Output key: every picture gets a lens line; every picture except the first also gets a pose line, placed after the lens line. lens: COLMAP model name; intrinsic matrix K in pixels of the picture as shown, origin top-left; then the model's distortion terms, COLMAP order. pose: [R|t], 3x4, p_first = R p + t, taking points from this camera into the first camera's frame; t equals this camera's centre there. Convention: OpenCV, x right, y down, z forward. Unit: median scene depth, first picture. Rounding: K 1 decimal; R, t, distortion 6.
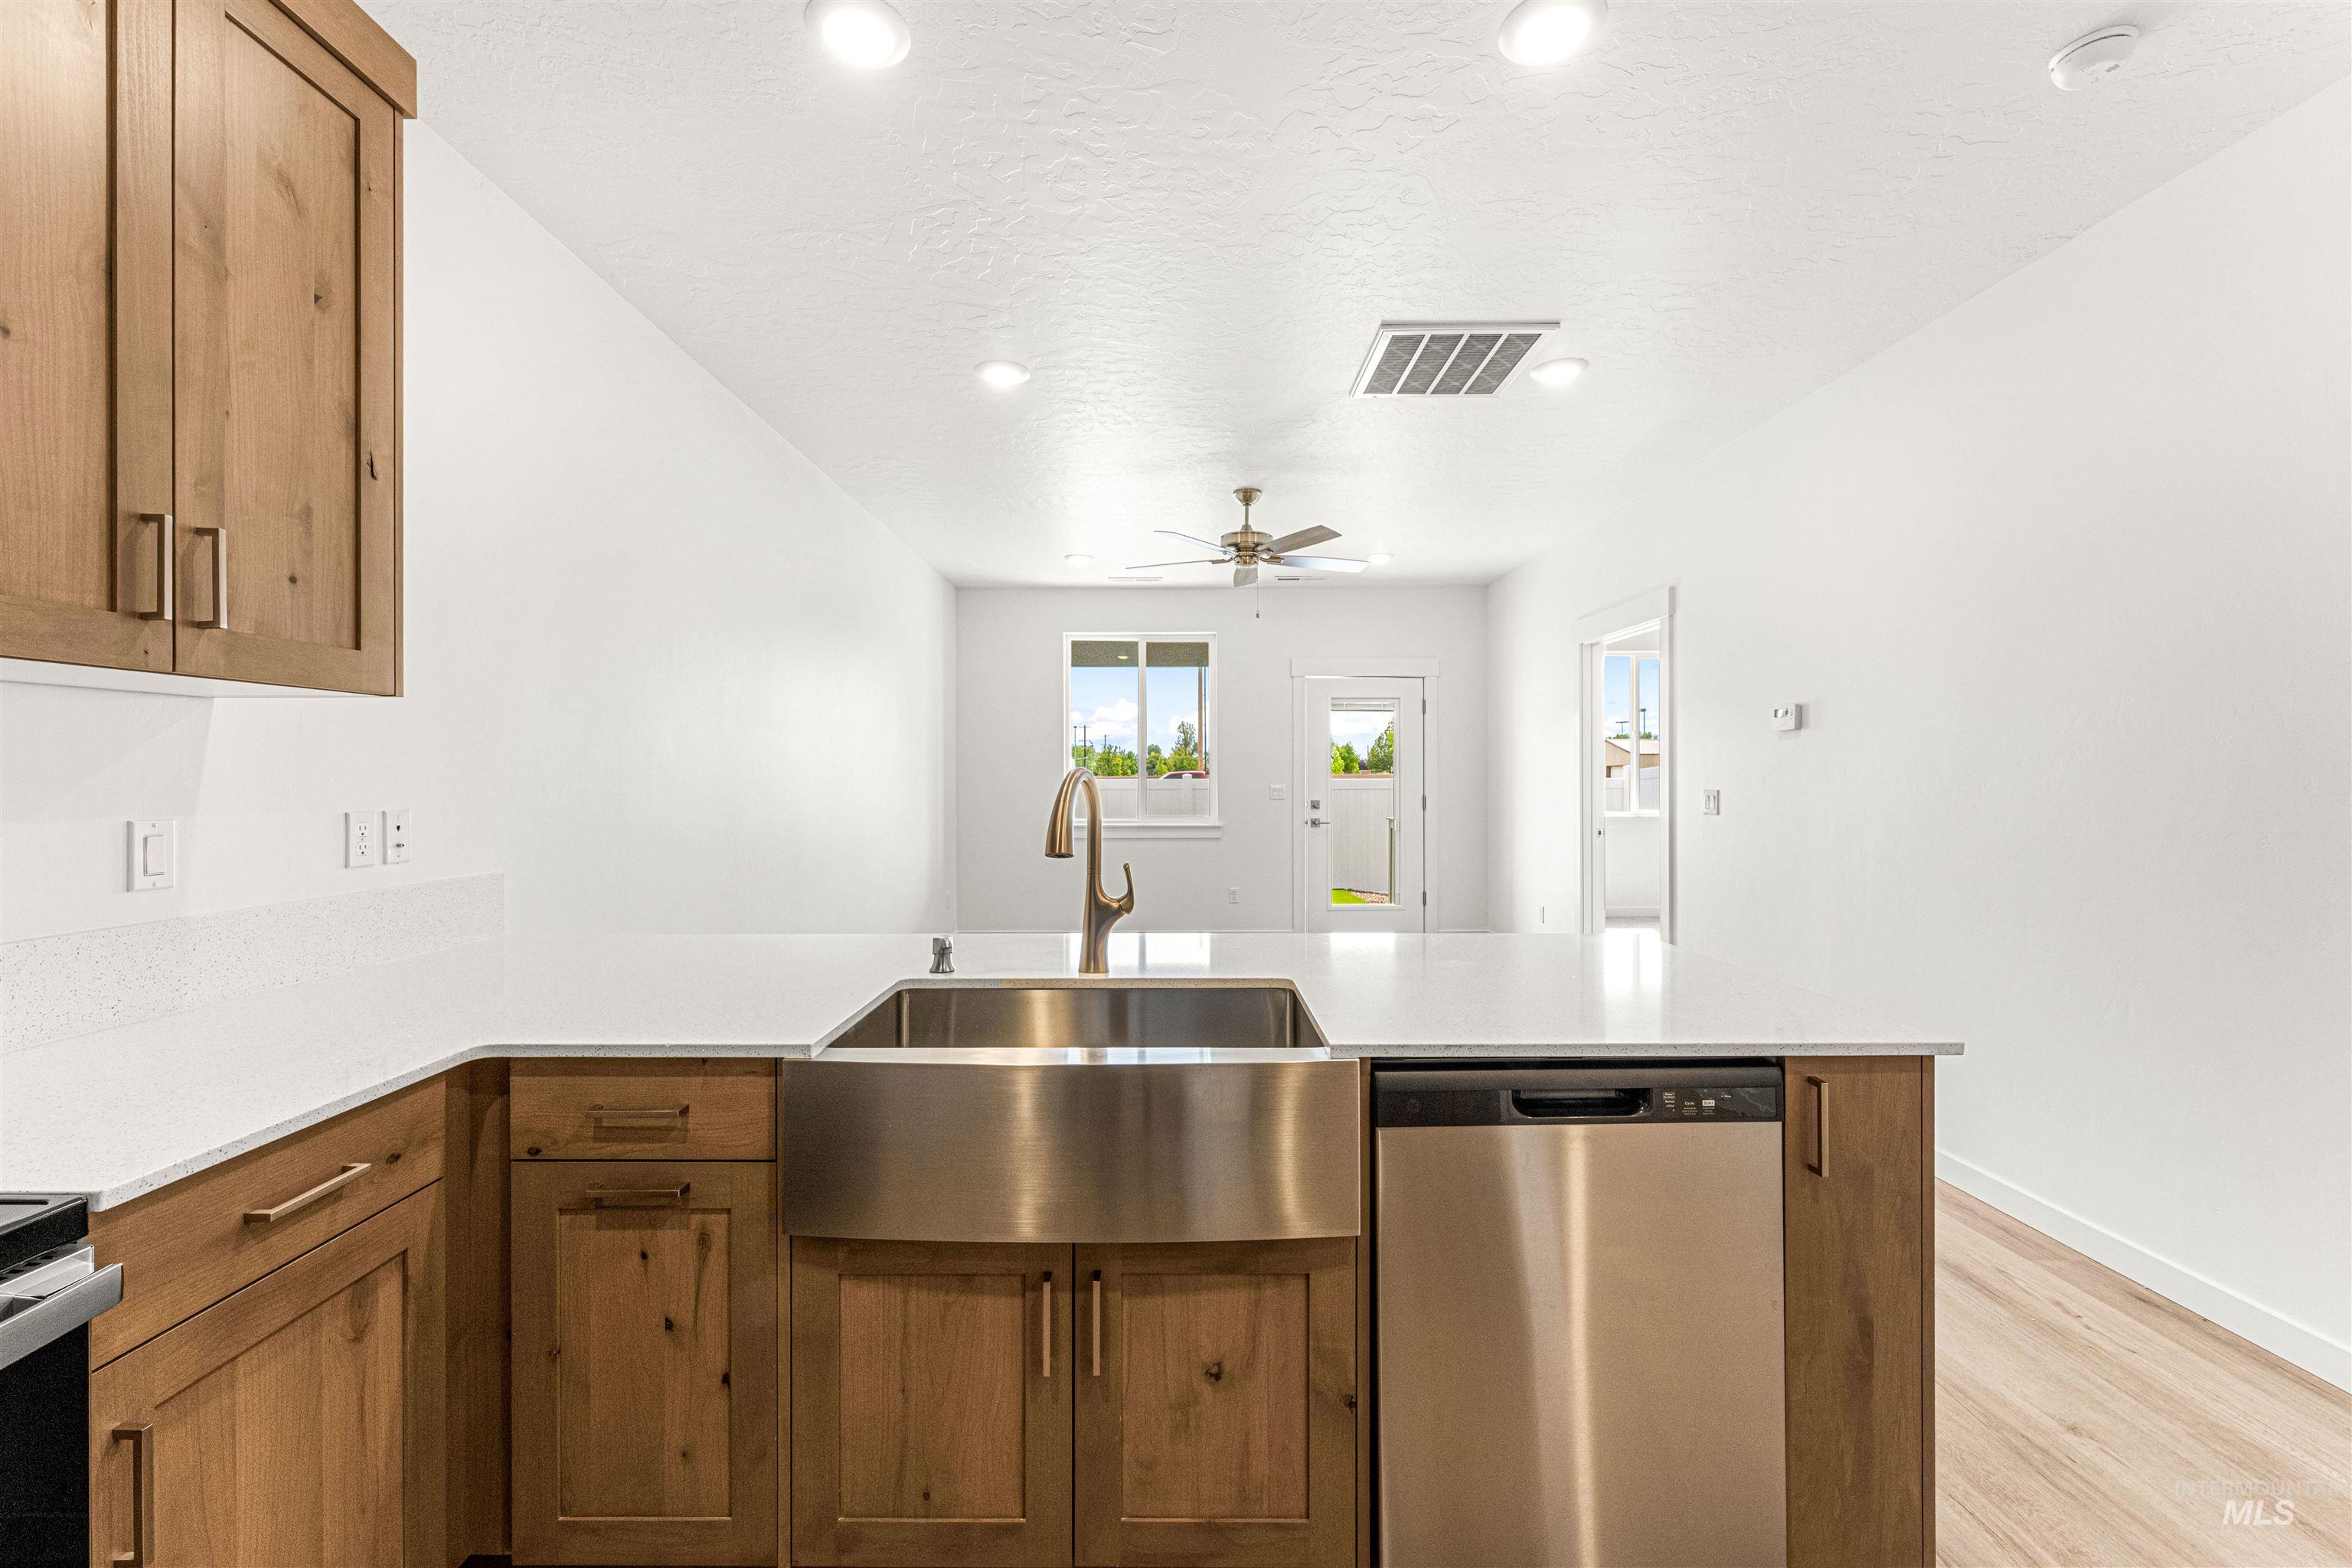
lens RADIAL K [[974.5, 0, 1178.1], [0, 974.5, 771.2], [0, 0, 1]] dist [0.003985, -0.001731]
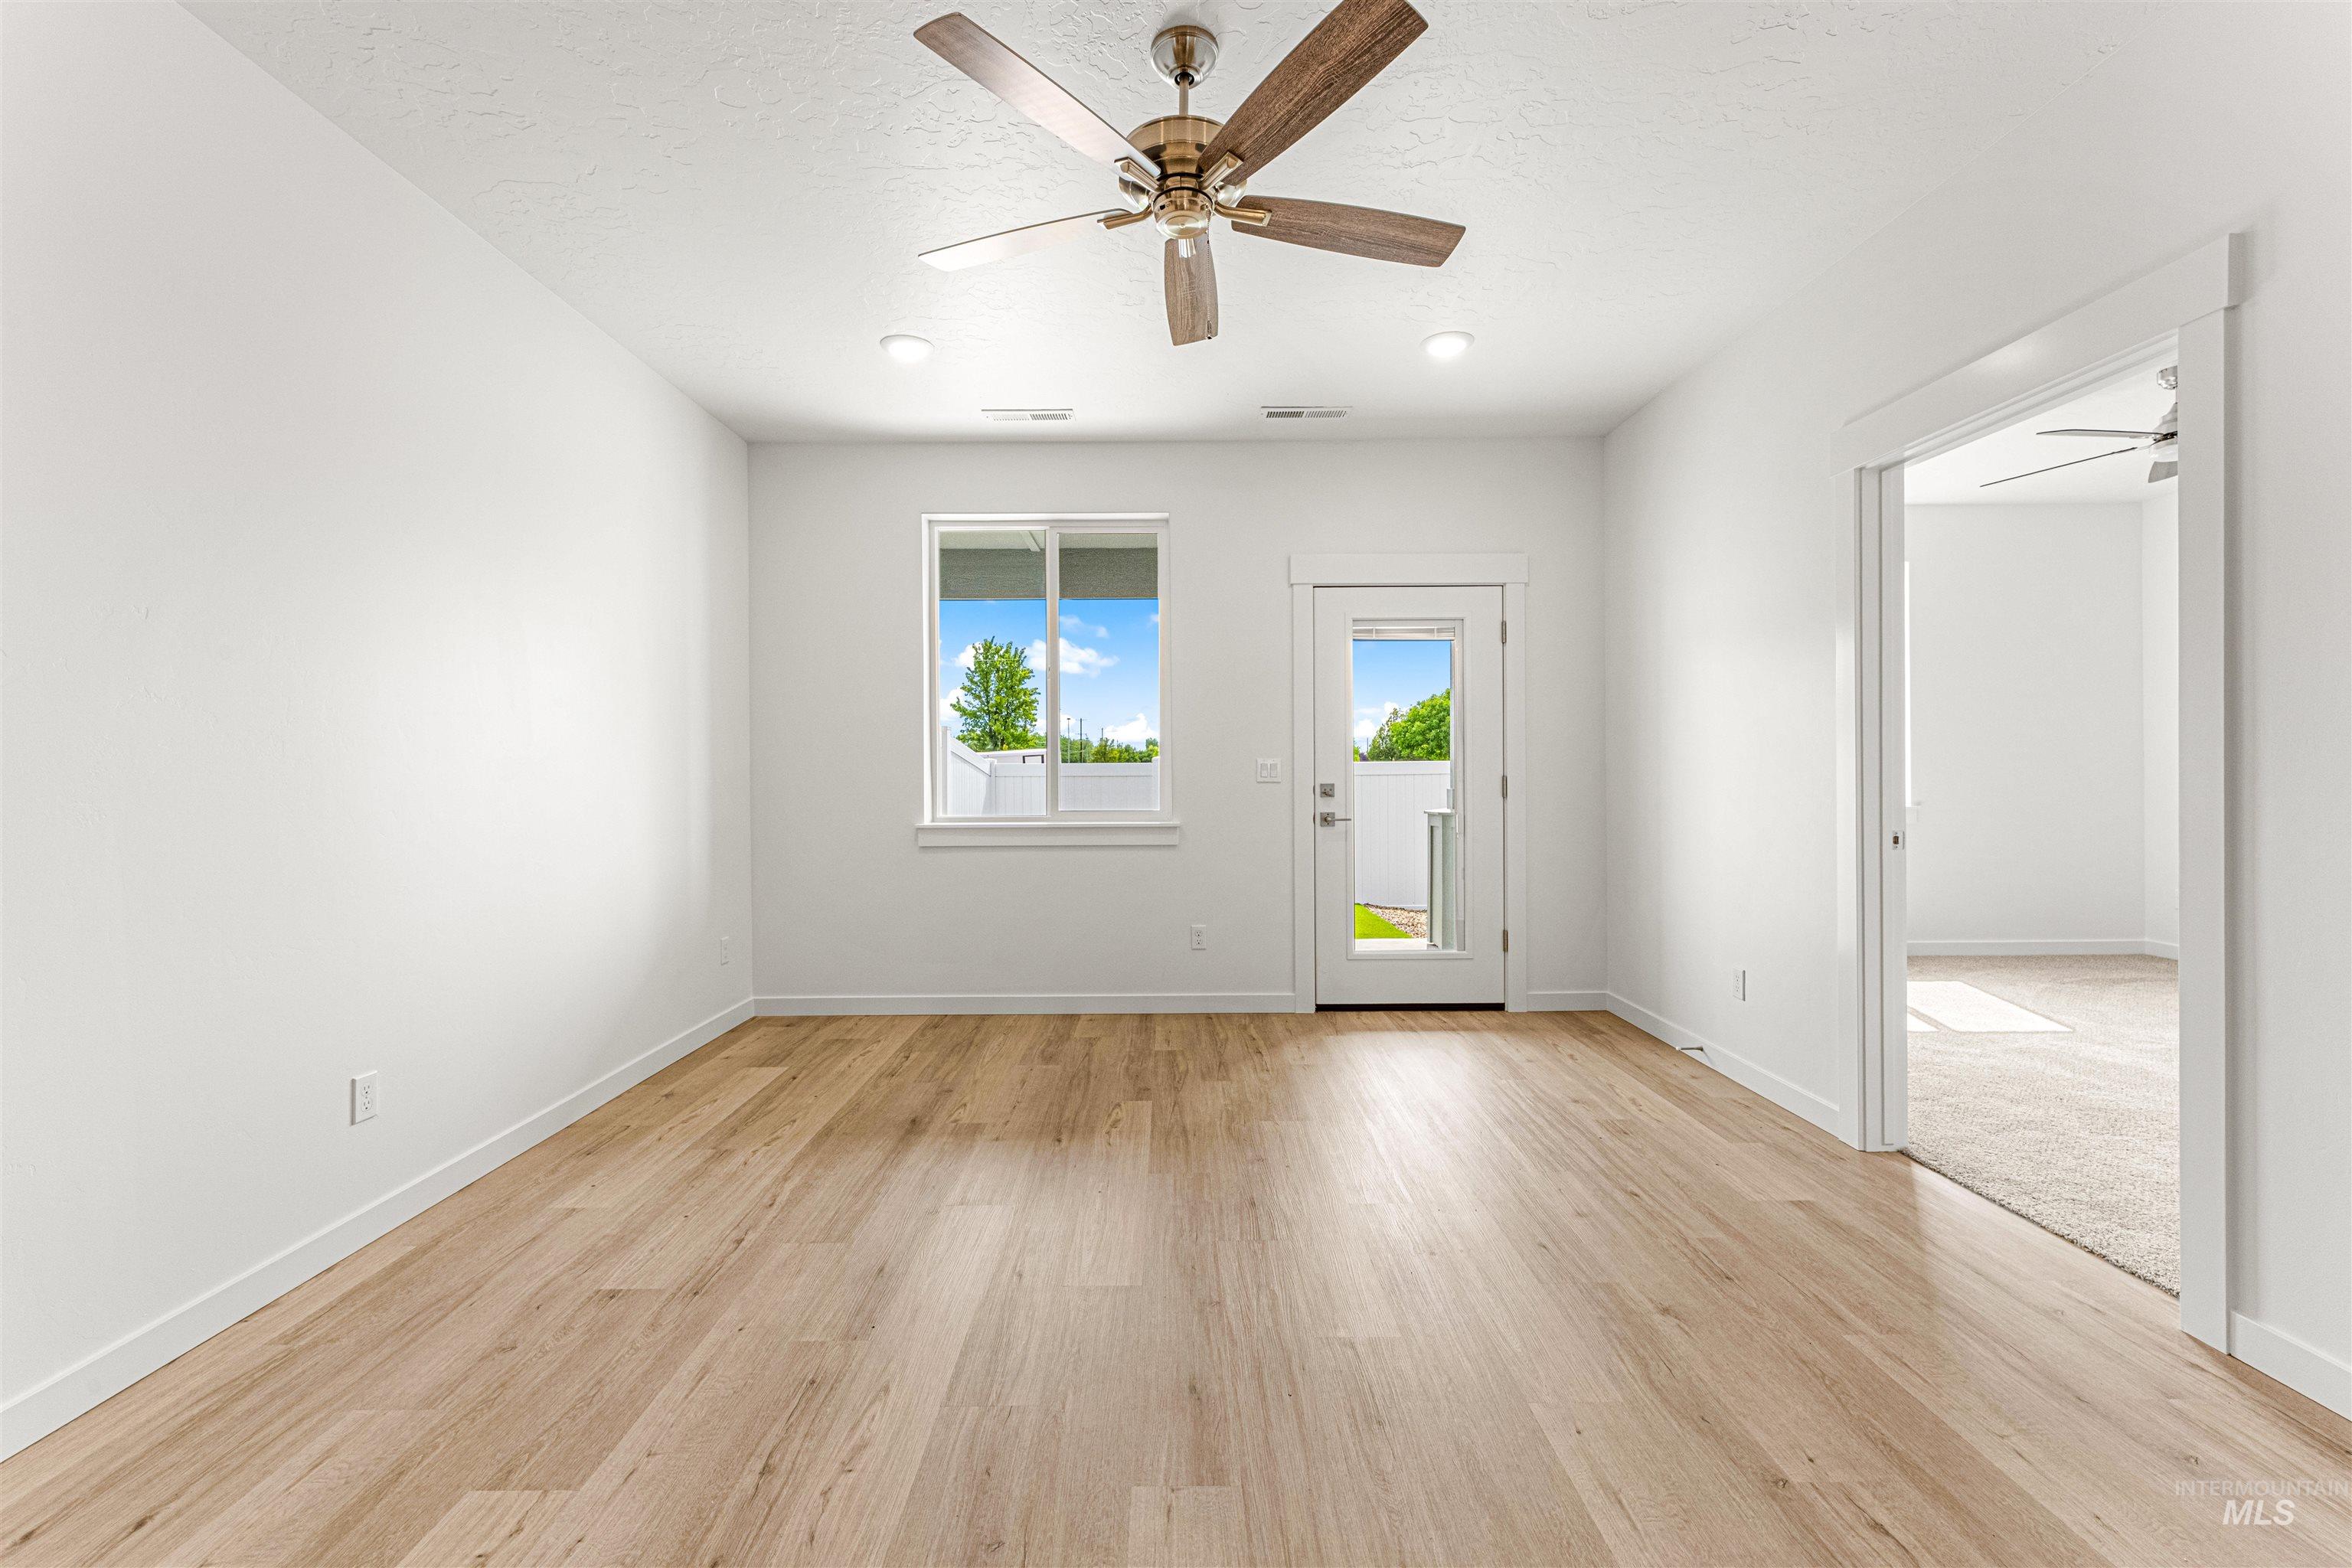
lens RADIAL K [[974.5, 0, 1173.4], [0, 974.5, 769.5], [0, 0, 1]] dist [0.003985, -0.001731]
pose [[0.999994, -0.002047, -0.002826, 0.044424], [0.002058, 0.999990, 0.004049, 0.018456], [0.002818, -0.004055, 0.999988, 0.381587]]
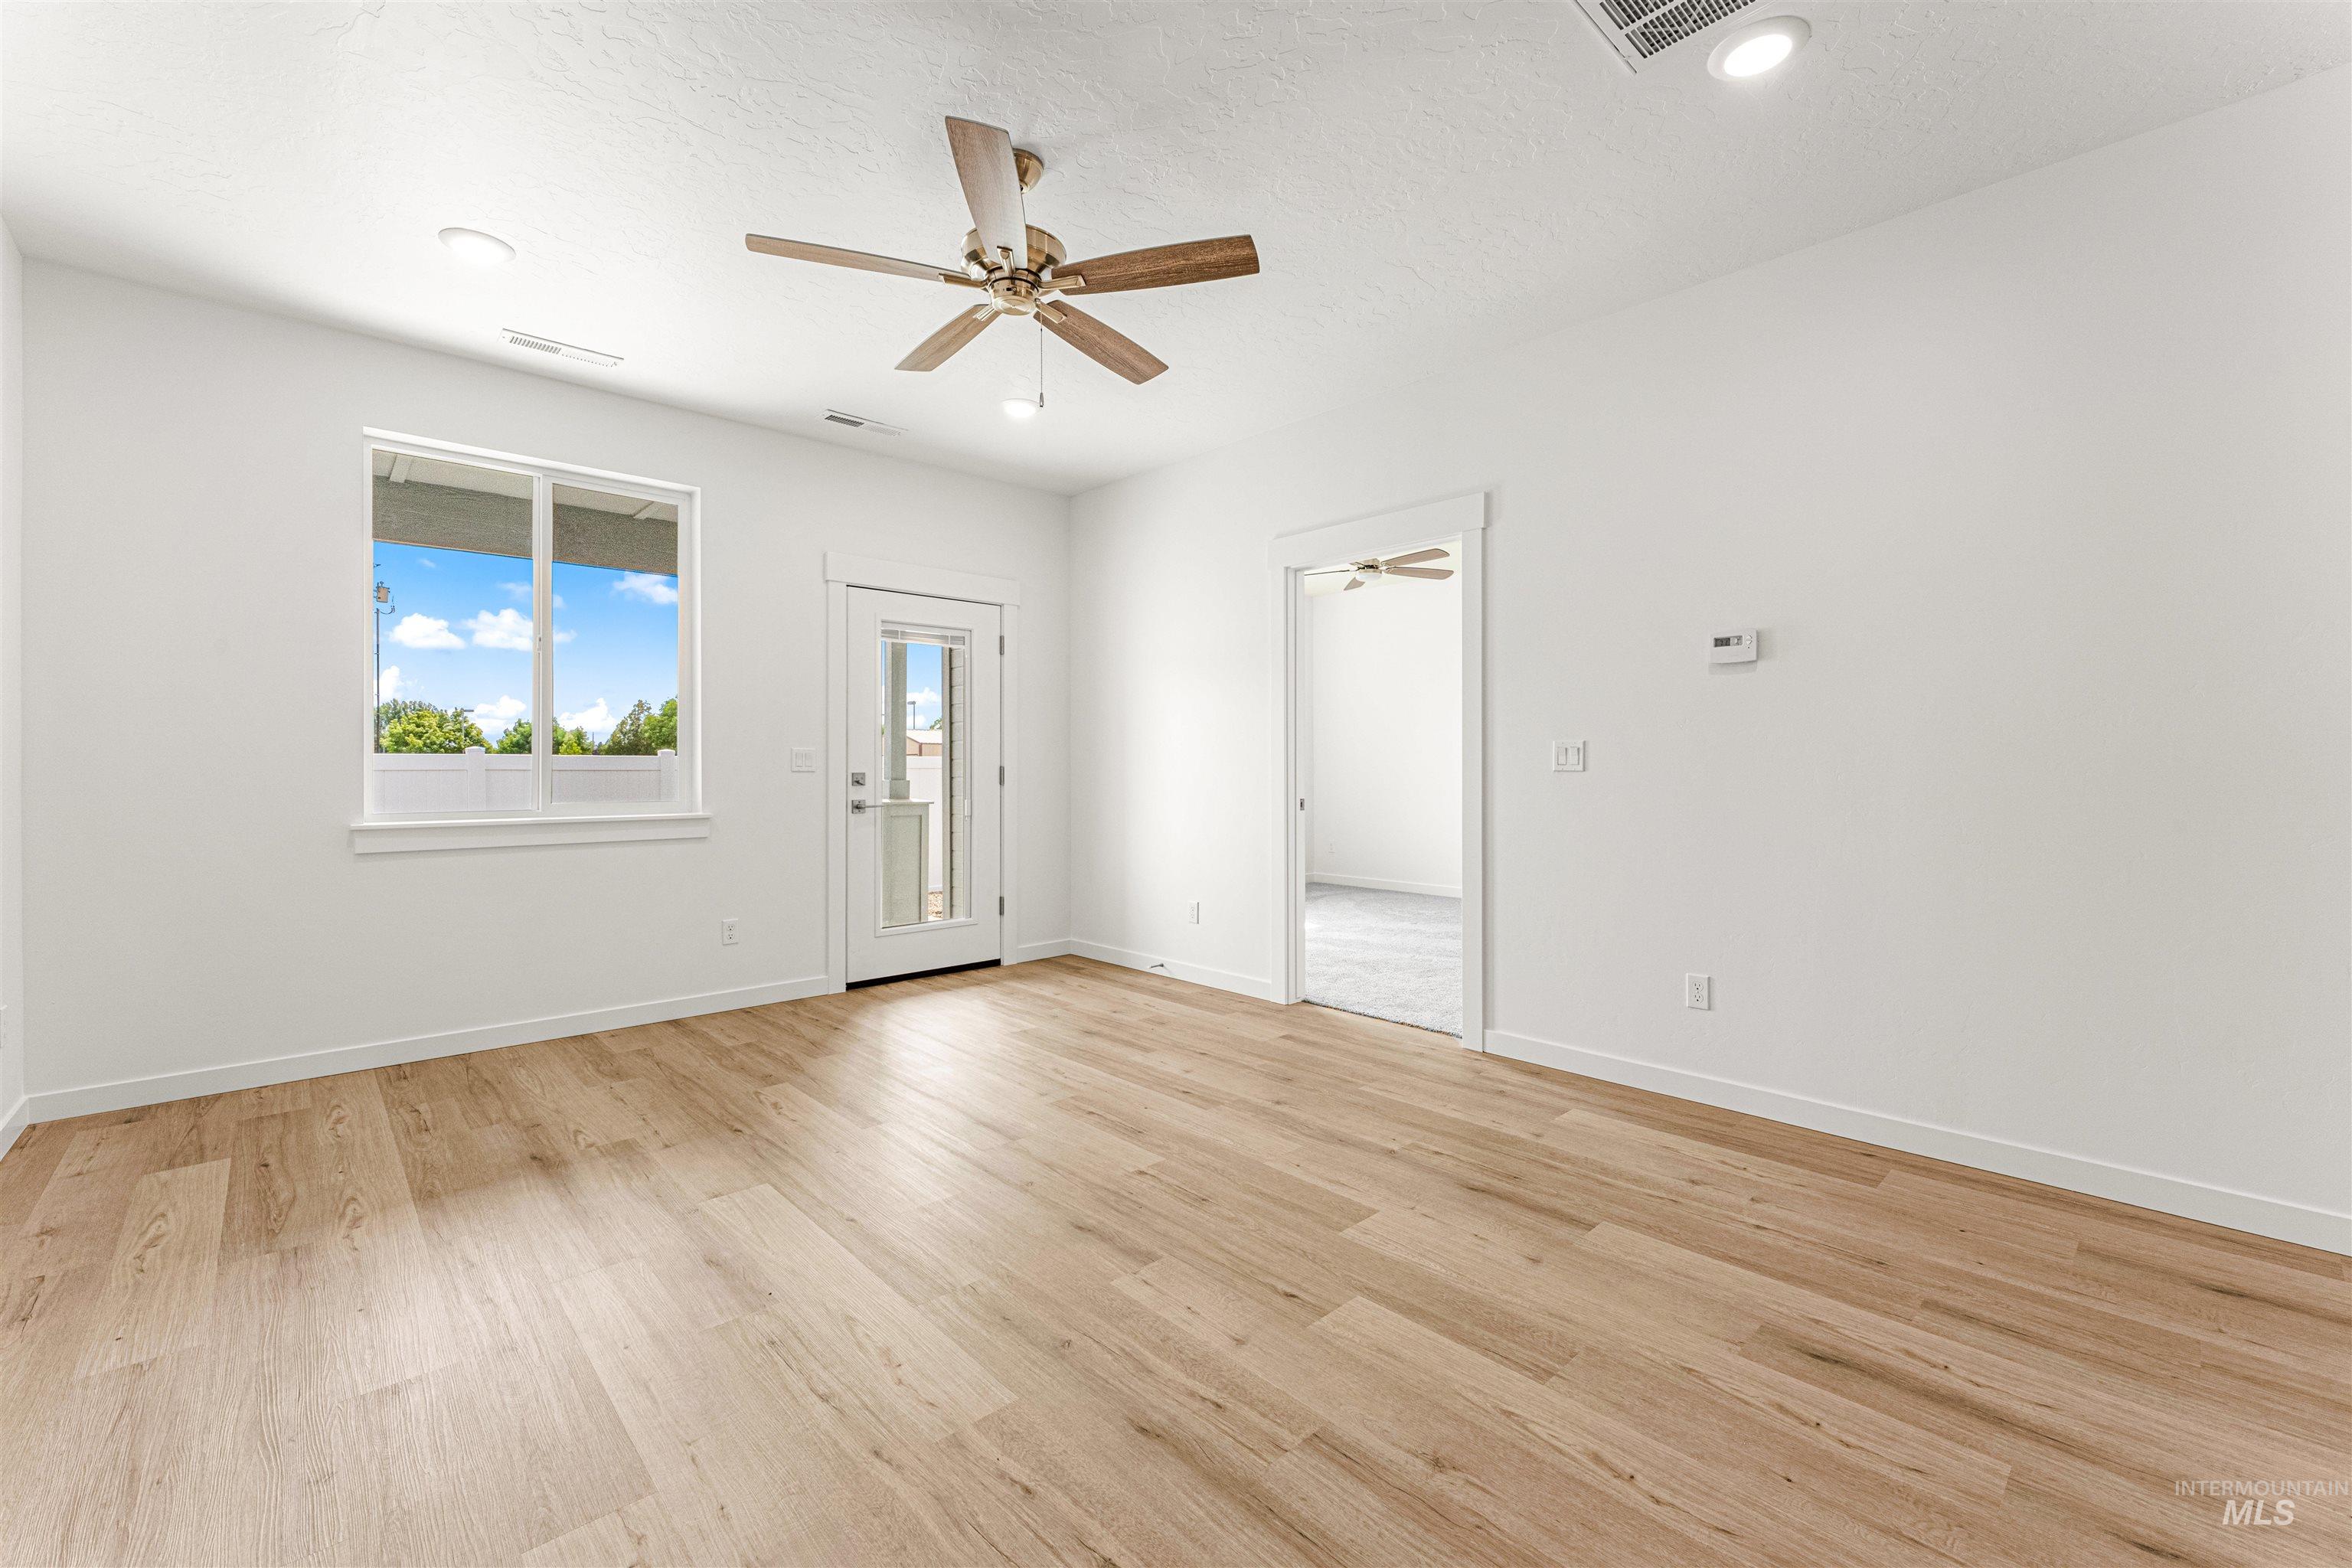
lens RADIAL K [[974.5, 0, 1186.3], [0, 974.5, 764.7], [0, 0, 1]] dist [0.003985, -0.001731]
pose [[0.733746, 0.003874, 0.679413, -0.142683], [-0.004003, 0.999991, -0.001378, 0.024607], [-0.679412, -0.001709, 0.733755, 0.369456]]
